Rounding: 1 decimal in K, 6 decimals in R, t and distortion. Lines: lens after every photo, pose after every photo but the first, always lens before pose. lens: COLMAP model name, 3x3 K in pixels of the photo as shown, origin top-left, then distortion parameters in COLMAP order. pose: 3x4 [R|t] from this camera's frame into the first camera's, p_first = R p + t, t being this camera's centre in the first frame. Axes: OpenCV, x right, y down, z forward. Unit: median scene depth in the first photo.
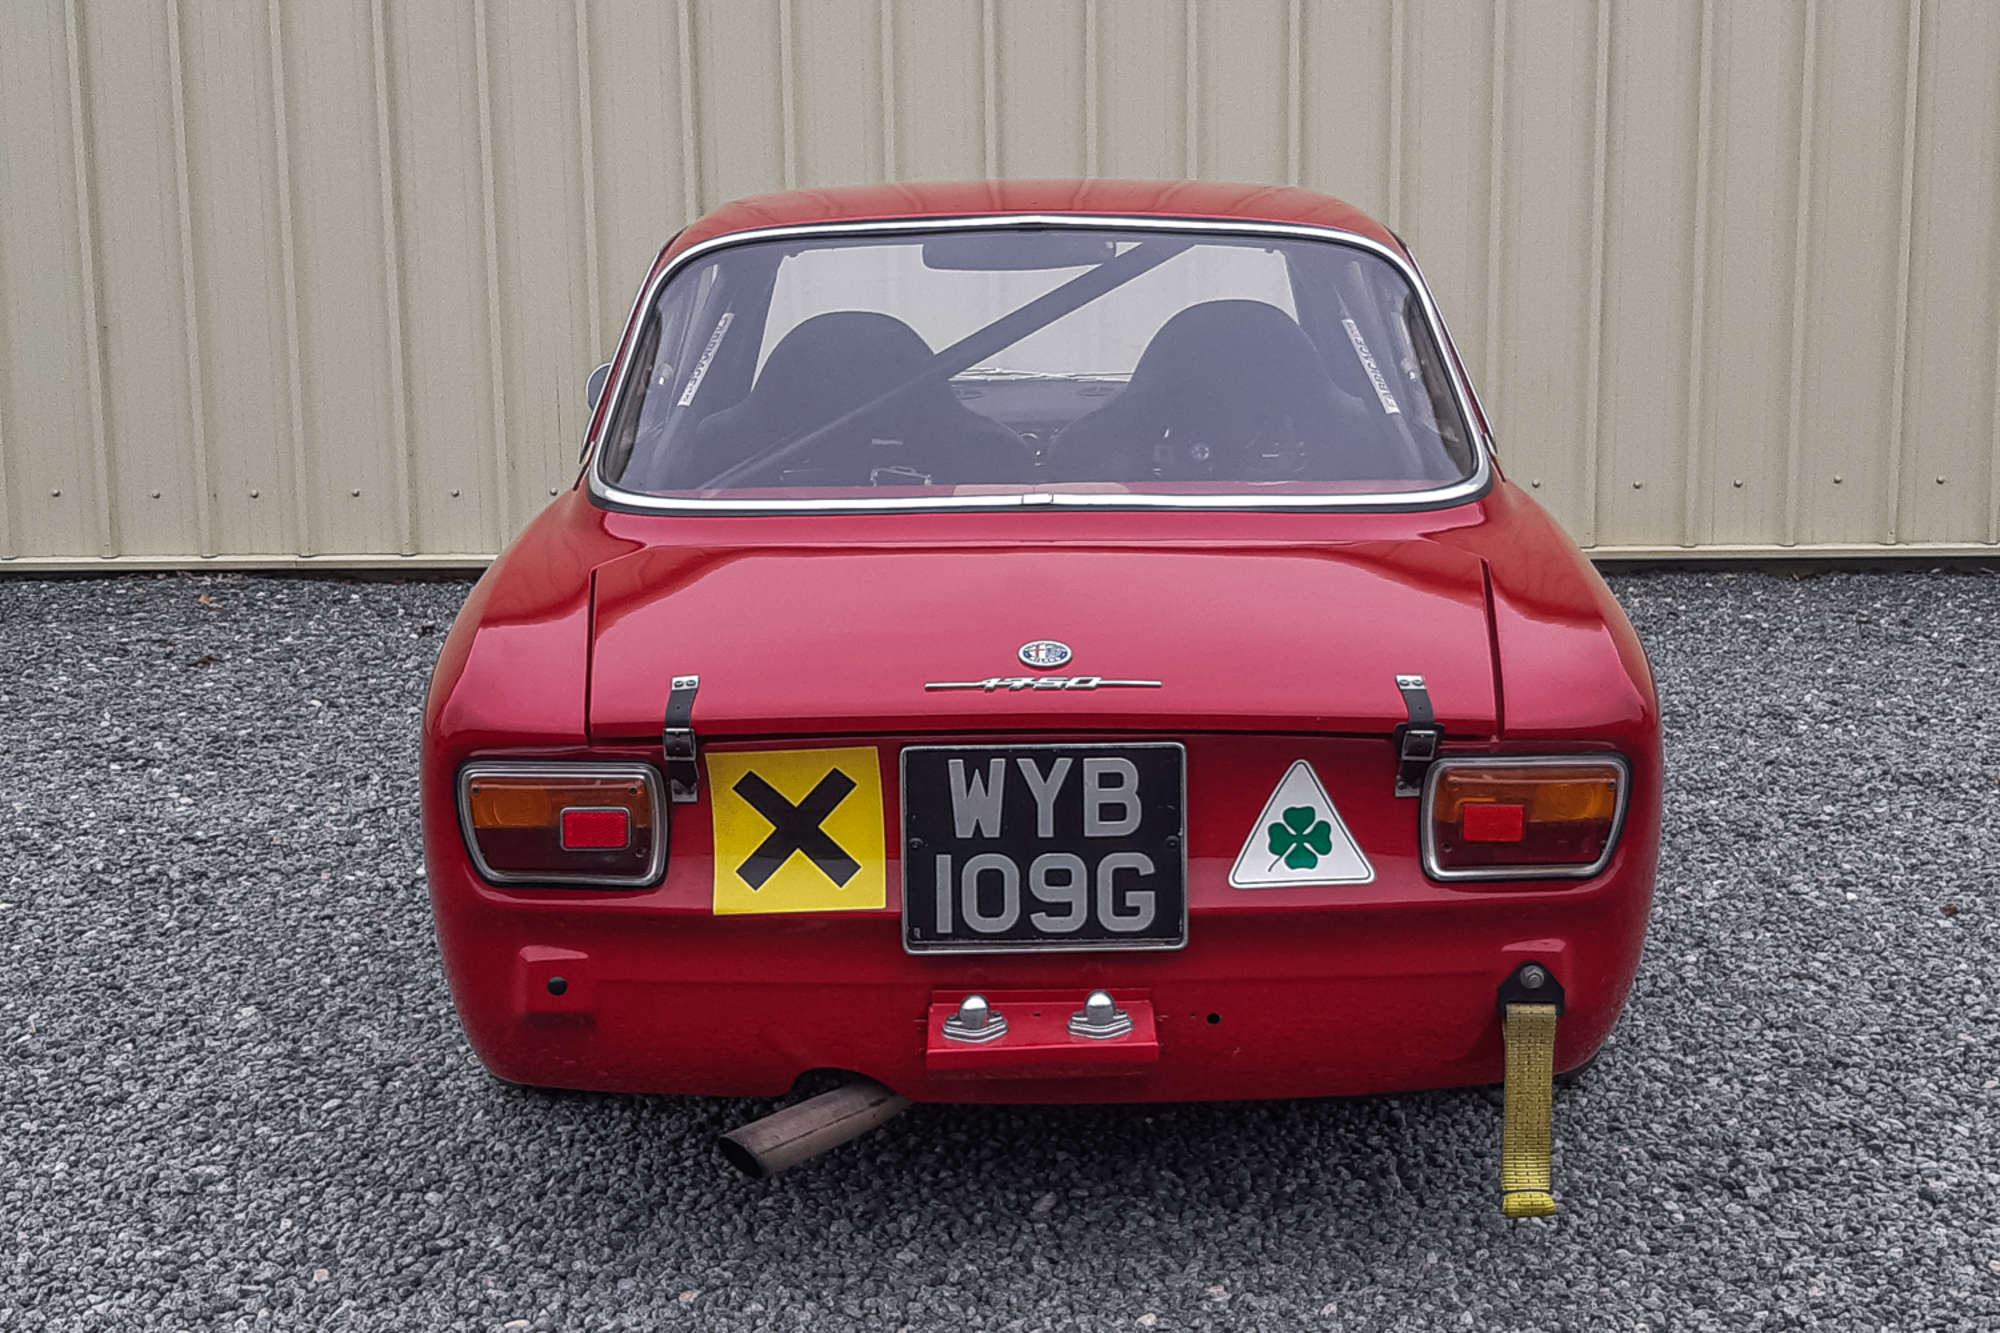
lens RADIAL K [[2786.8, 0, 1023.2], [0, 2786.8, 666.4], [0, 0, 1]] dist [0.234665, -0.945181]
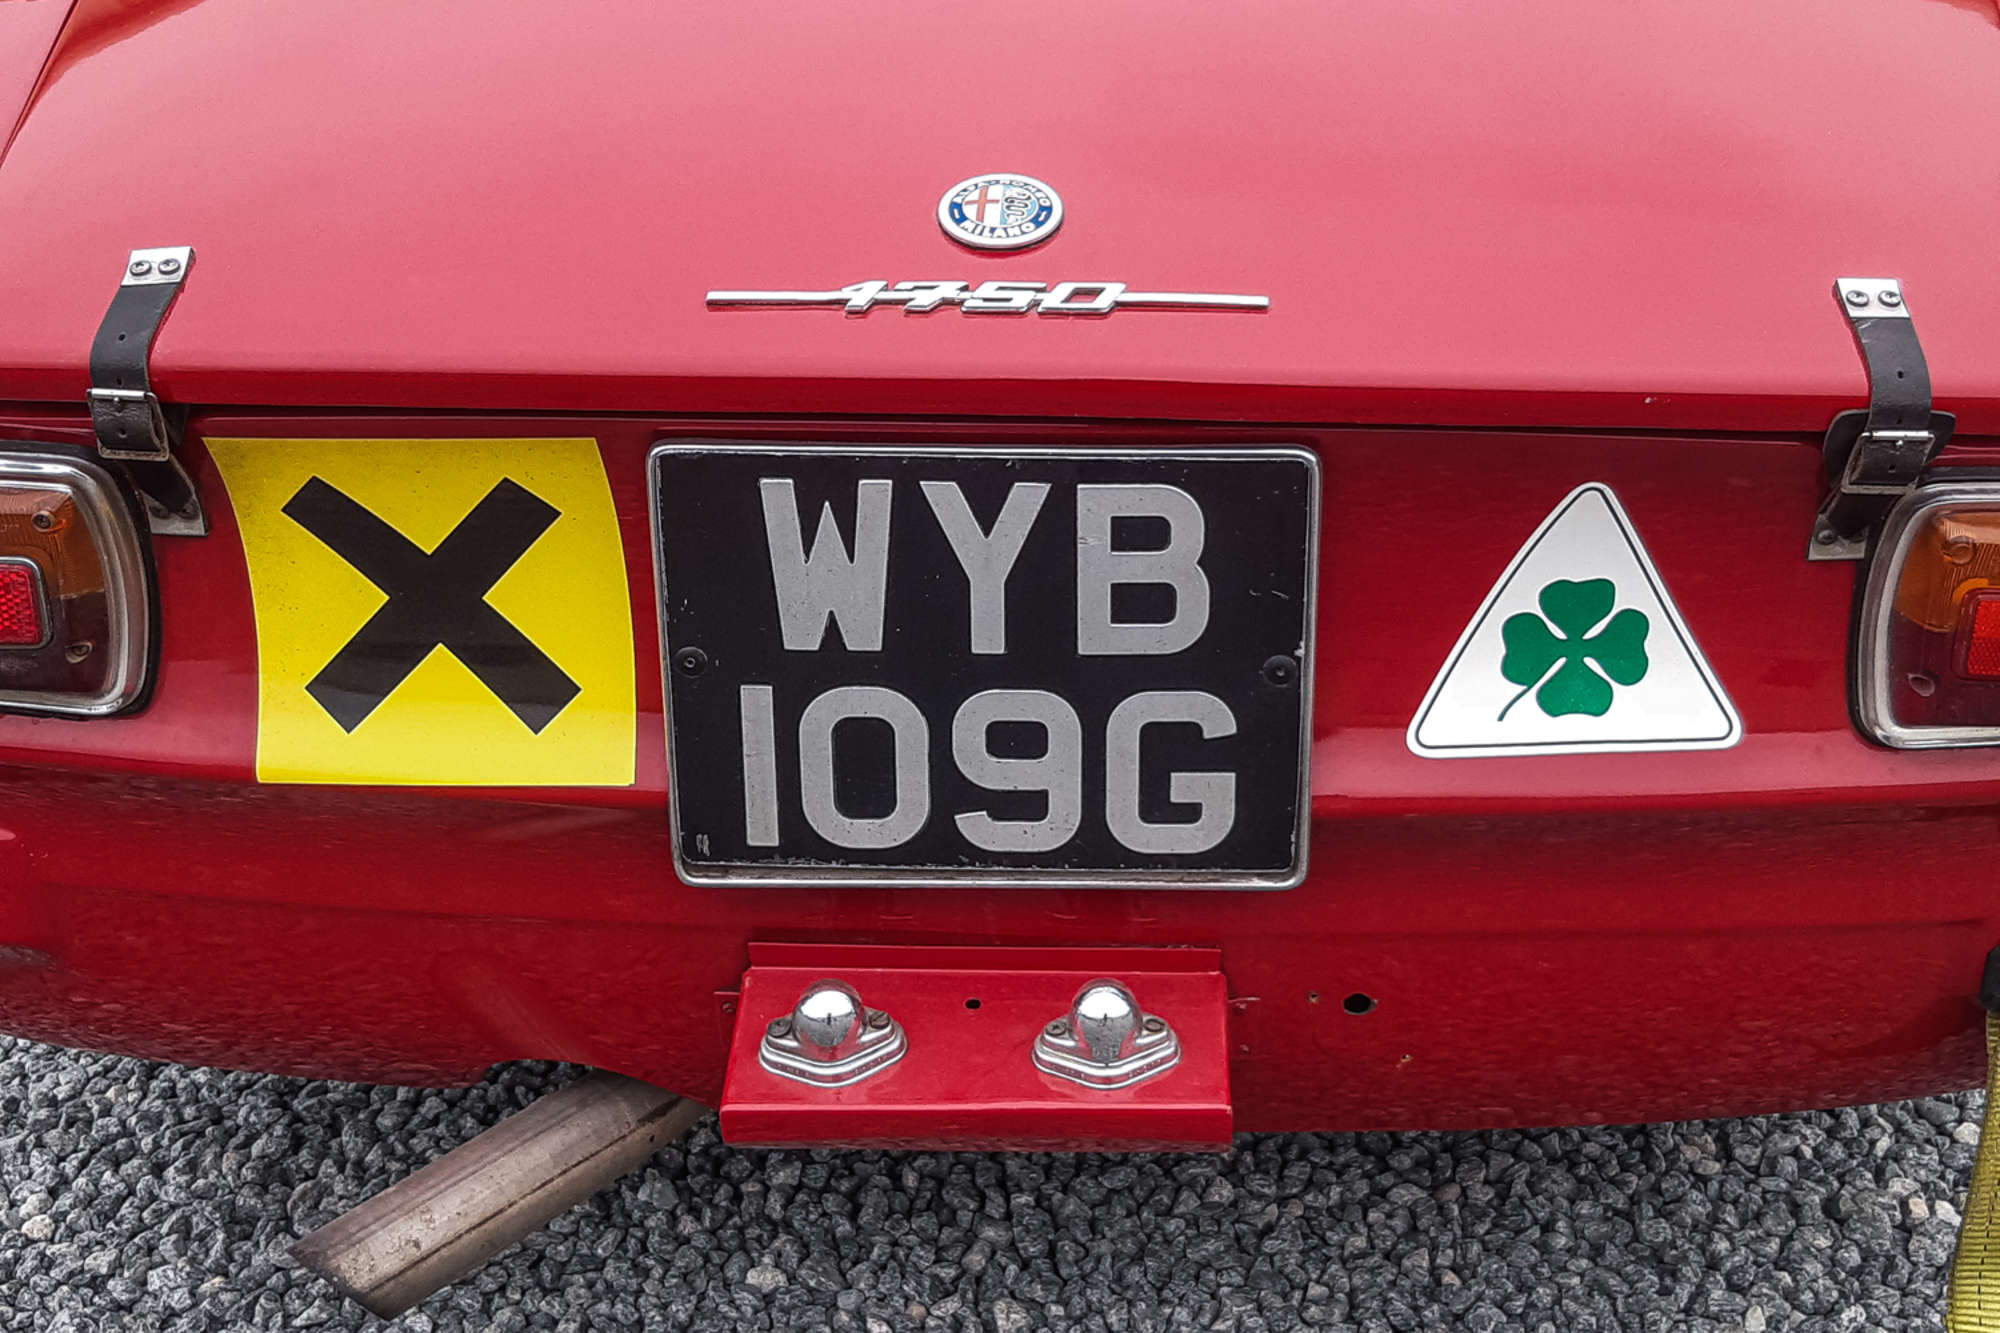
lens RADIAL K [[2786.8, 0, 1023.2], [0, 2786.8, 666.4], [0, 0, 1]] dist [0.234665, -0.945181]
pose [[0.998545, 0.025879, -0.047314, 0.033959], [-0.012397, 0.963997, 0.265625, -0.052136], [0.052485, -0.264652, 0.962915, 0.578052]]
